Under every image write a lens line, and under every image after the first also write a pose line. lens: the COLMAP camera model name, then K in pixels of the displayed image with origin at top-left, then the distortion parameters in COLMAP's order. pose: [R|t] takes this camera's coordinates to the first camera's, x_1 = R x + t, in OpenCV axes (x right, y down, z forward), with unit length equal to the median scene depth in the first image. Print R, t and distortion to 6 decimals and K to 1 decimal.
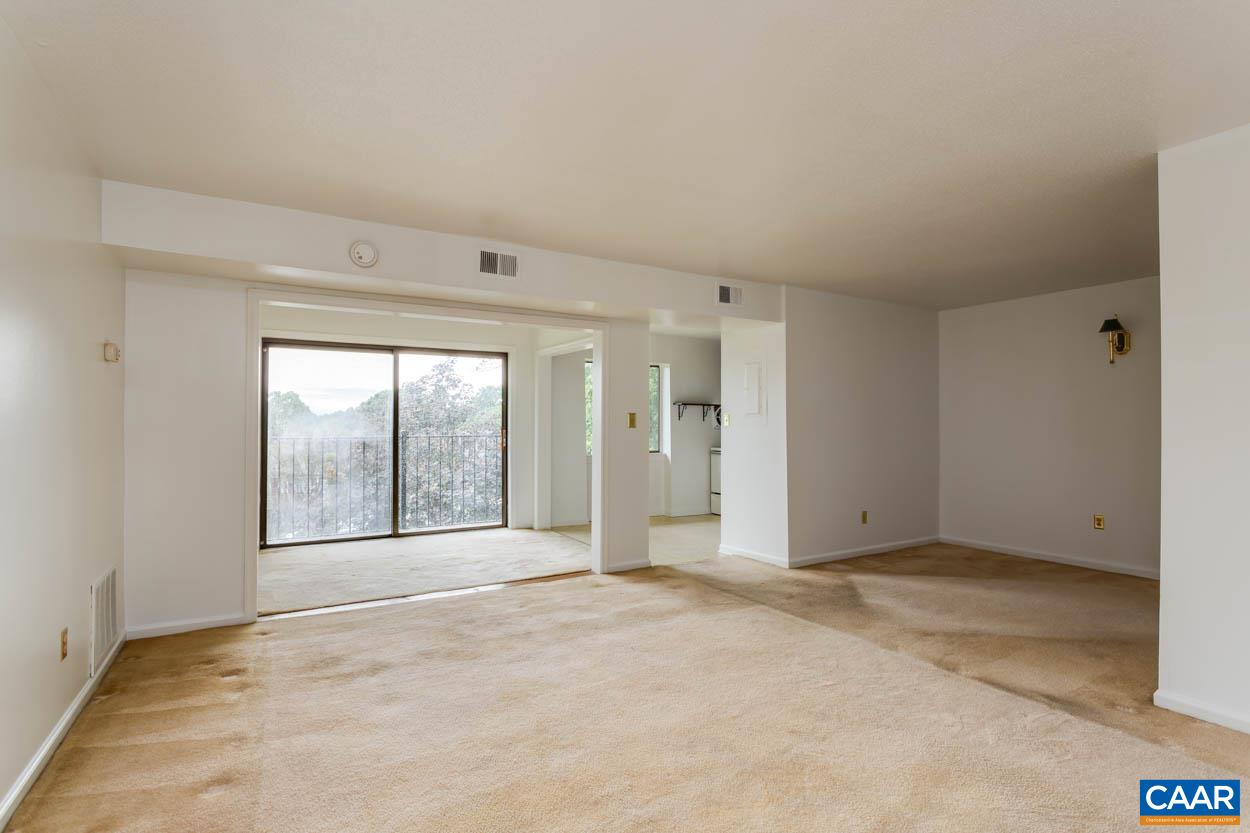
lens RADIAL K [[603.0, 0, 634.2], [0, 603.0, 417.6], [0, 0, 1]] dist [-0.004333, 0.000079]
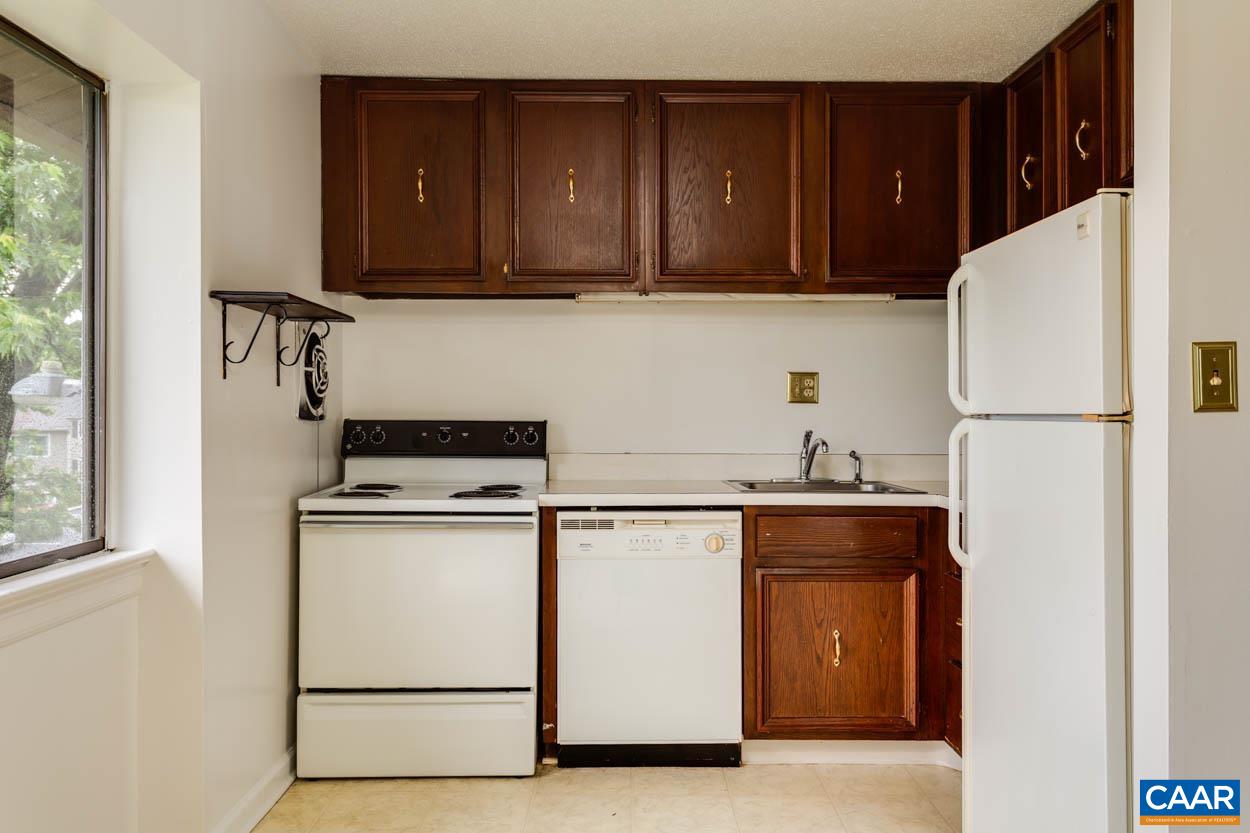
lens RADIAL K [[979.1, 0, 625.1], [0, 979.1, 409.9], [0, 0, 1]] dist [0.008078, 0.001864]
pose [[0.506201, -0.001884, 0.862413, -0.254329], [-0.012679, 0.999873, 0.009626, 0.019465], [-0.862322, -0.015807, 0.506113, 1.319410]]
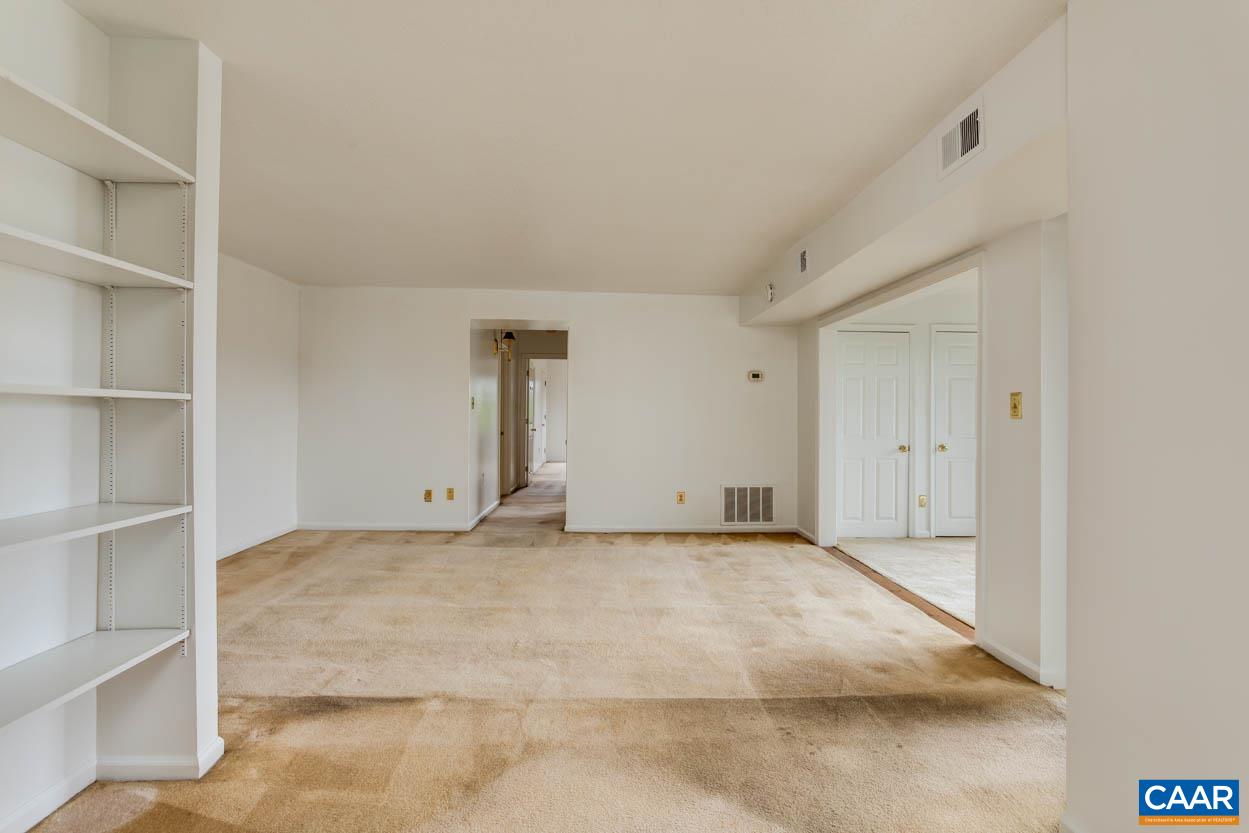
lens RADIAL K [[611.5, 0, 622.0], [0, 611.5, 410.8], [0, 0, 1]] dist [-0.002077, 0.001018]
pose [[-0.505213, -0.007442, -0.862963, 0.779143], [0.003652, 0.999935, -0.010762, 0.016798], [0.862987, -0.008589, -0.505153, 1.121172]]
